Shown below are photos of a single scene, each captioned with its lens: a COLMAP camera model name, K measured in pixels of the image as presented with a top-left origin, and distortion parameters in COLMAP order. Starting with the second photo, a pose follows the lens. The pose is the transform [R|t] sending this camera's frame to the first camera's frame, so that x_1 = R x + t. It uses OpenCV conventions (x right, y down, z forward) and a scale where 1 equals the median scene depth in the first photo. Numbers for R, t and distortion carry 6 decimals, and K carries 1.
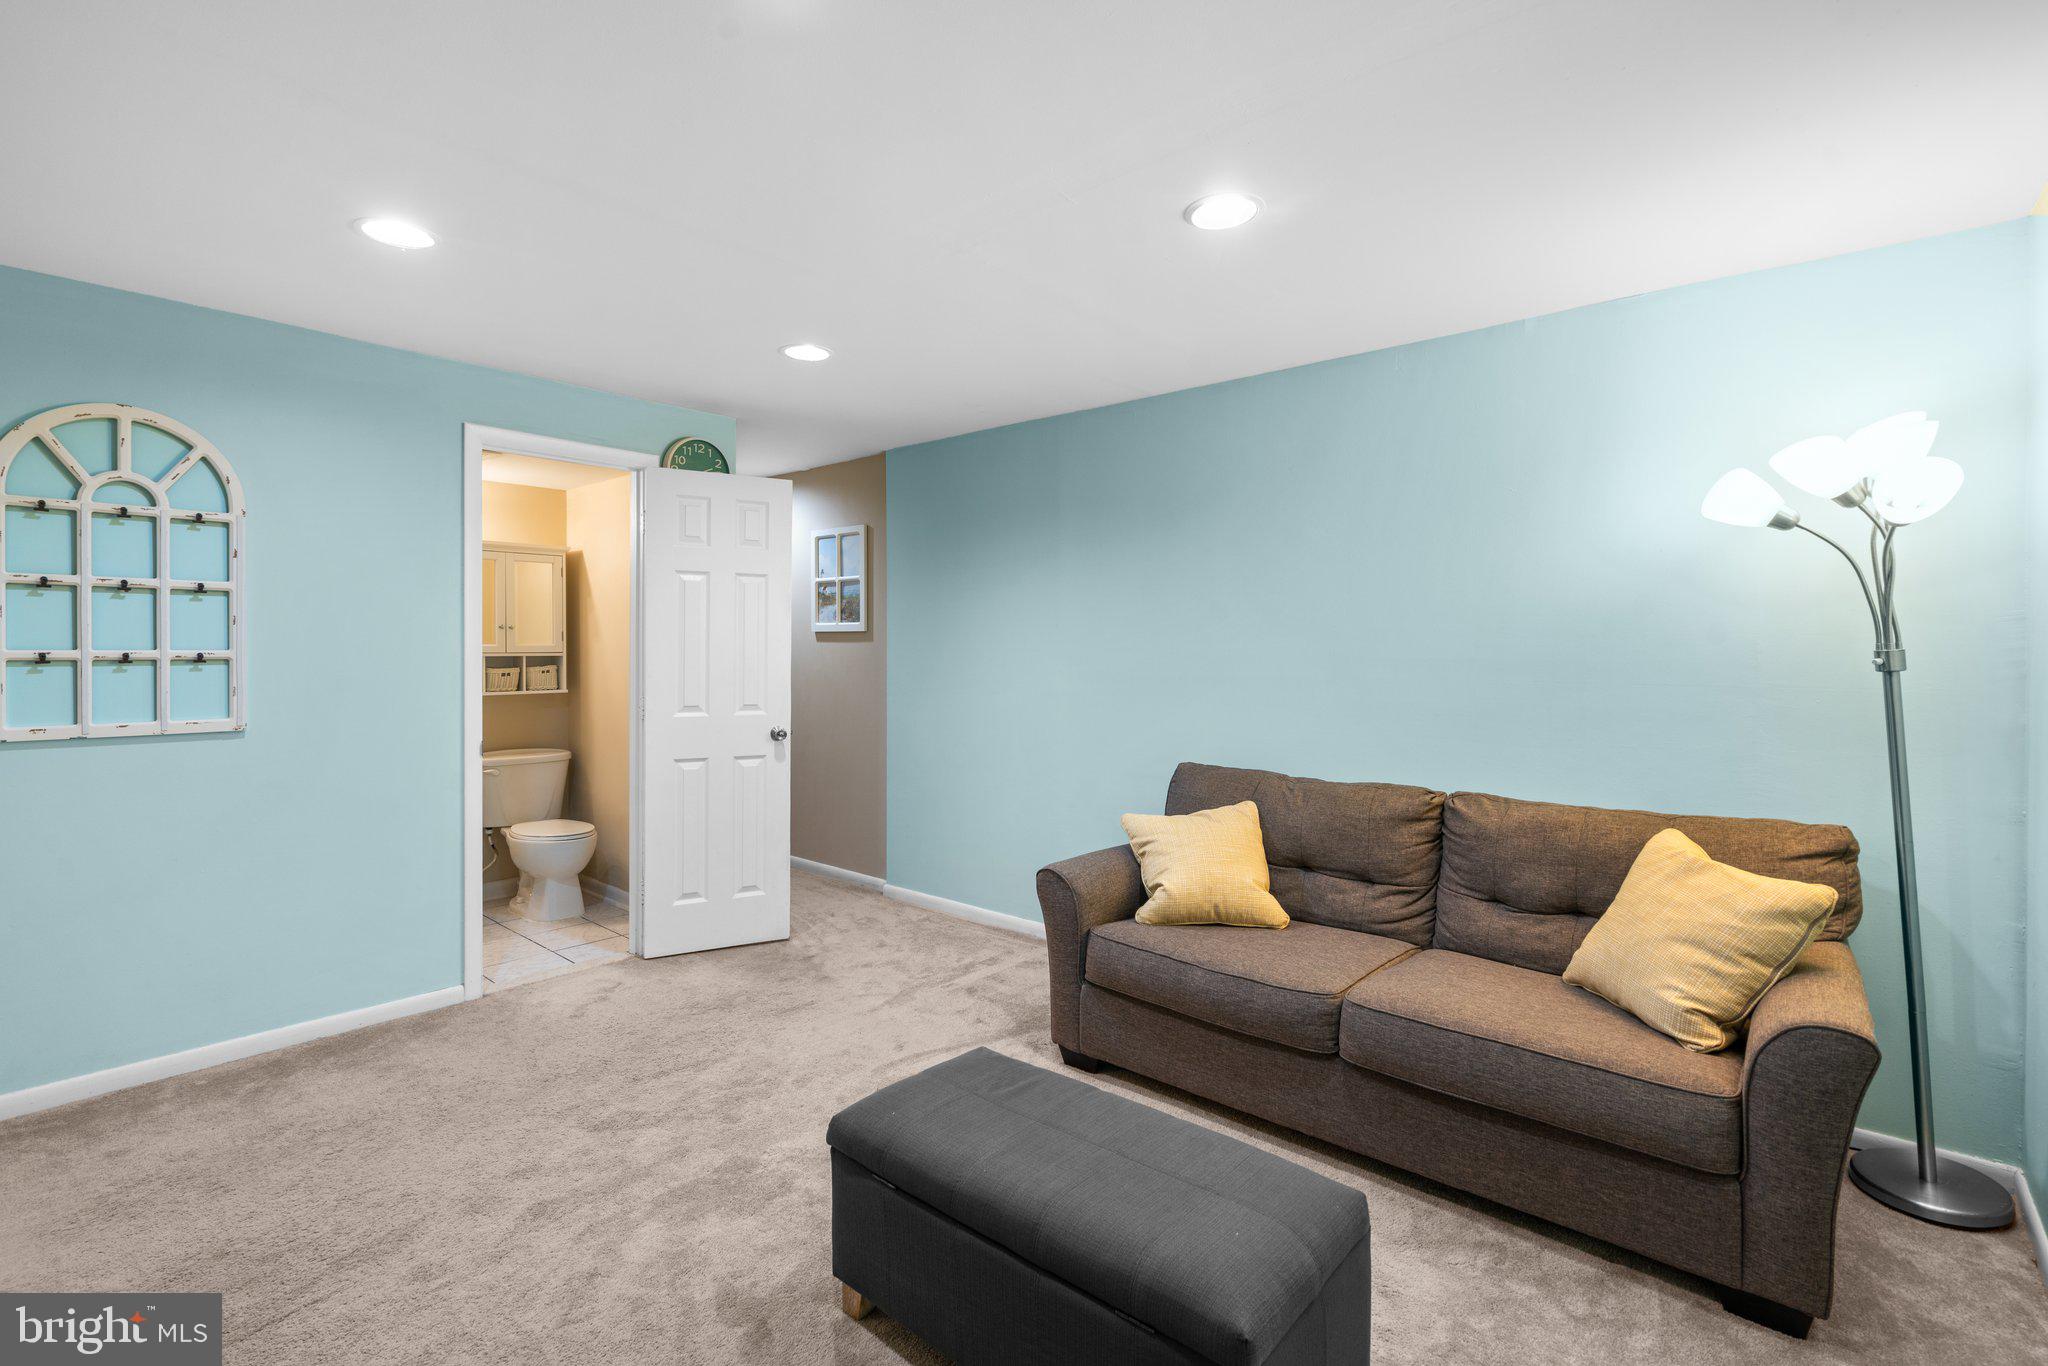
lens RADIAL K [[937.6, 0, 1022.4], [0, 937.6, 667.7], [0, 0, 1]] dist [-0.005202, 0.002280]
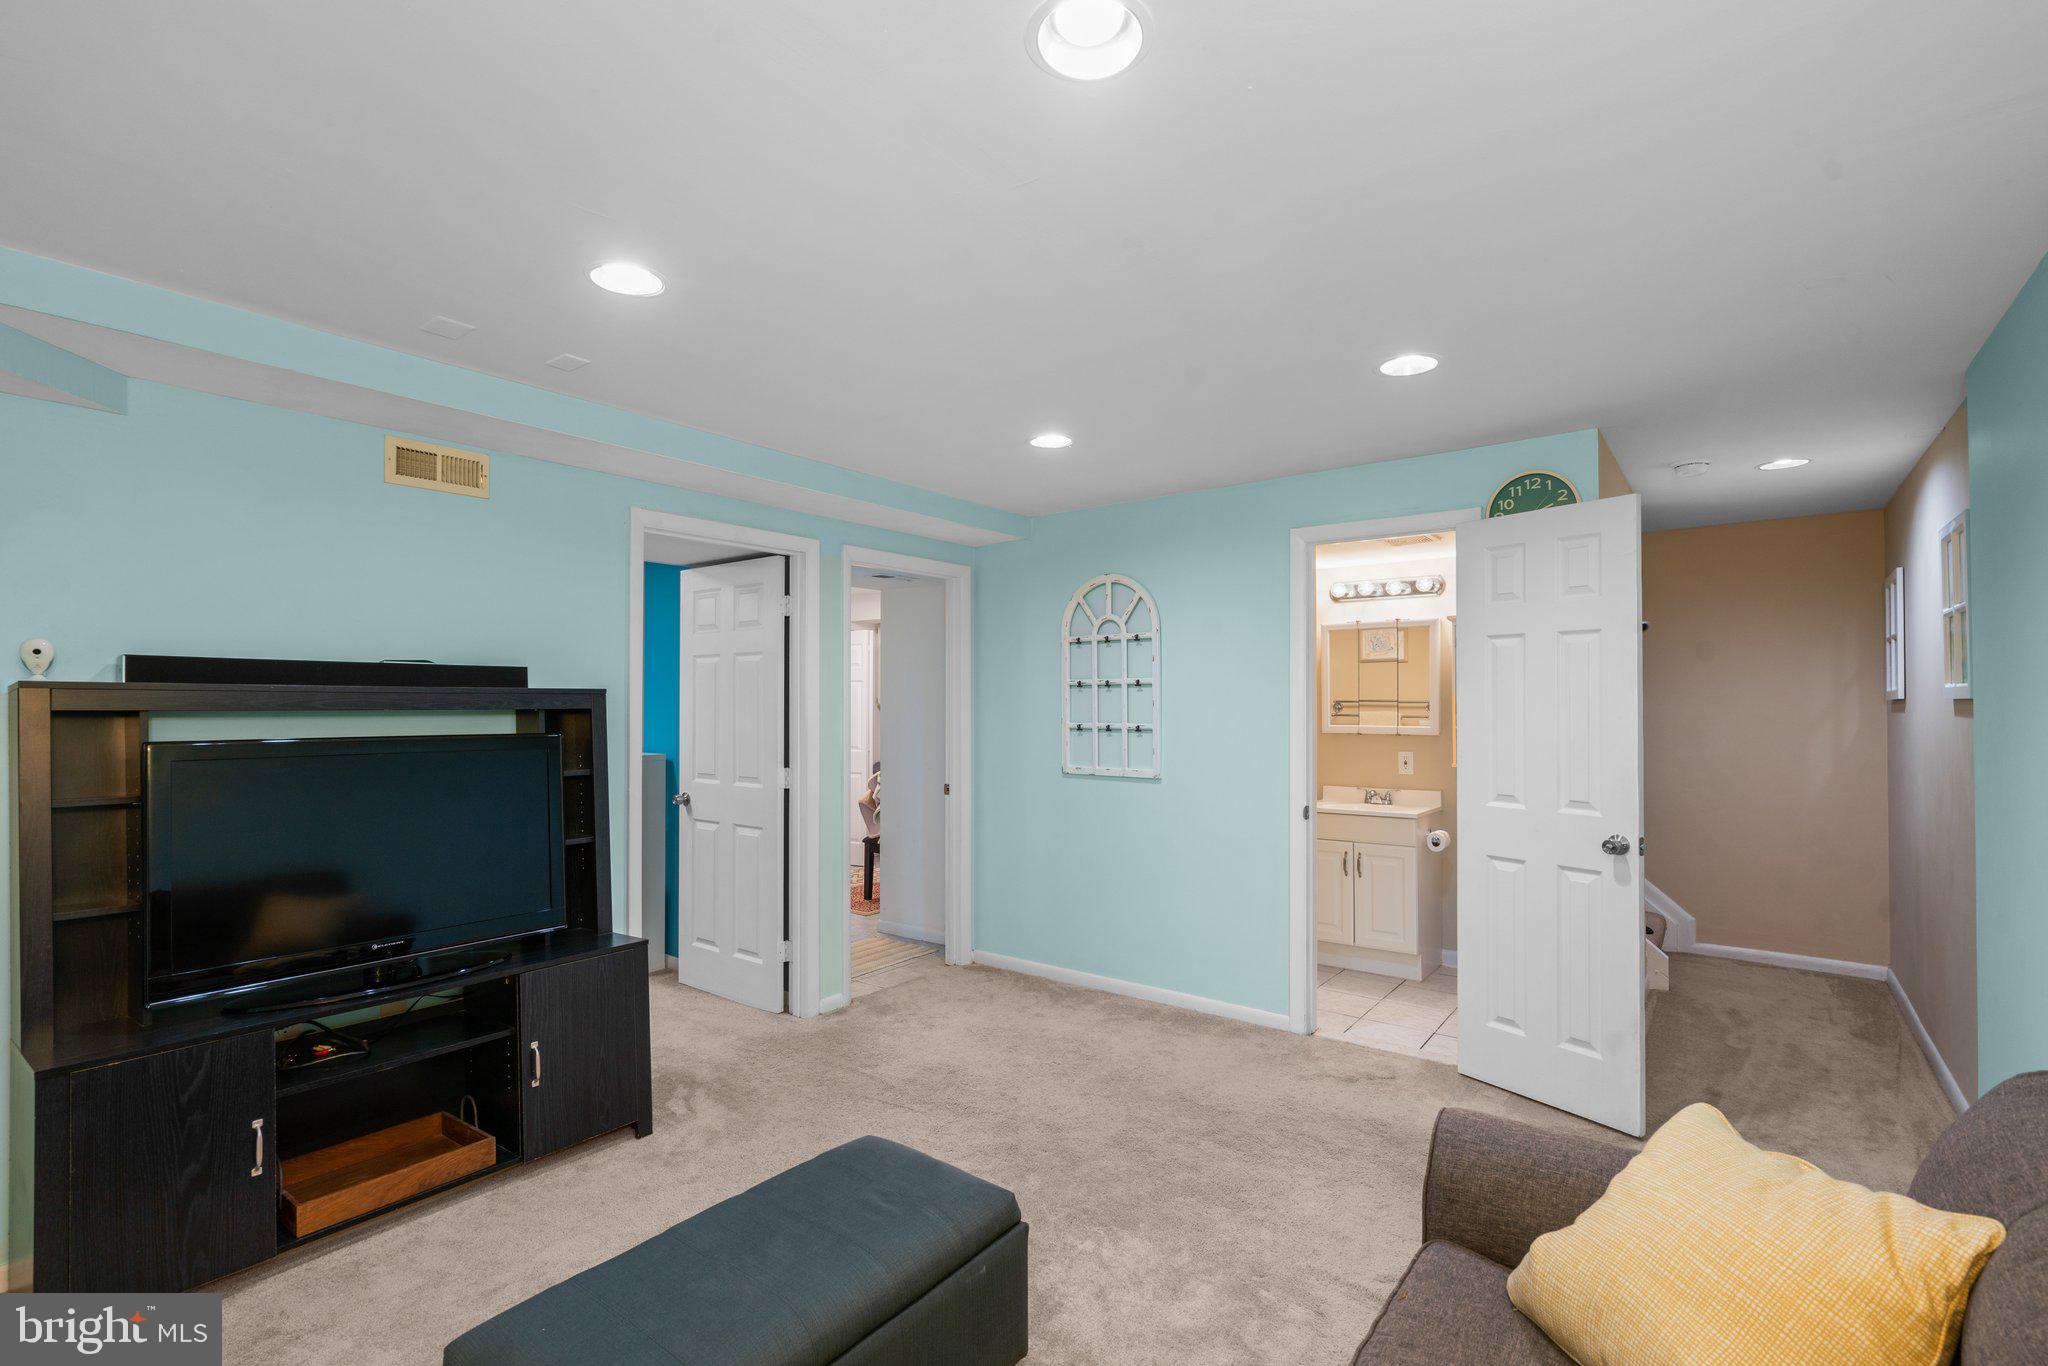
lens RADIAL K [[937.6, 0, 1020.9], [0, 937.6, 701.1], [0, 0, 1]] dist [-0.005202, 0.002280]
pose [[0.052333, -0.005127, -0.998617, 0.558823], [-0.016639, 0.999844, -0.006006, -0.037485], [0.998491, 0.016930, 0.052240, 0.628772]]
